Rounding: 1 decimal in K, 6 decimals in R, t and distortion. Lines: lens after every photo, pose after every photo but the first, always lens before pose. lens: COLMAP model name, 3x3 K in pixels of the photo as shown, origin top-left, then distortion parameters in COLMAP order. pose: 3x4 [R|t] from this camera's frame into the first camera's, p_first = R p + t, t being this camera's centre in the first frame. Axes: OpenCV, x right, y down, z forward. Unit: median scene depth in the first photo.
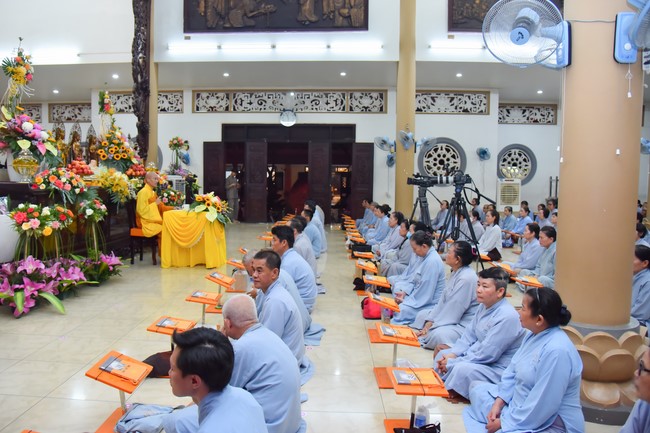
lens RADIAL K [[443.9, 0, 295.0], [0, 443.9, 200.1], [0, 0, 1]] dist [-0.099889, 0.004810]
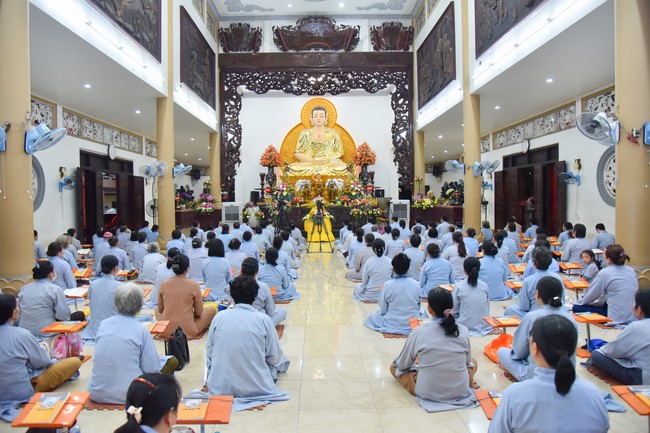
lens RADIAL K [[448.4, 0, 336.6], [0, 448.4, 217.3], [0, 0, 1]] dist [-0.111876, 0.060025]
pose [[0.129317, 0.017141, -0.991455, 1.038948], [-0.033810, 0.999345, 0.012867, -0.003884], [0.991027, 0.031857, 0.129812, 0.397407]]
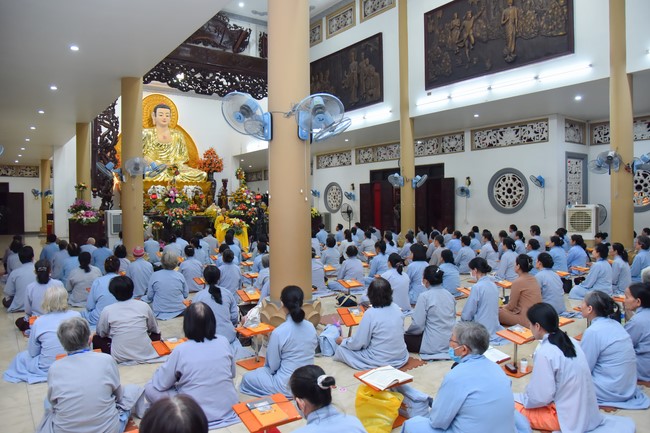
lens RADIAL K [[448.4, 0, 336.6], [0, 448.4, 217.3], [0, 0, 1]] dist [-0.111876, 0.060025]
pose [[0.672385, -0.003696, -0.740192, 0.848872], [-0.017301, 0.999636, -0.020707, 0.007640], [0.739999, 0.026729, 0.672077, -0.035298]]
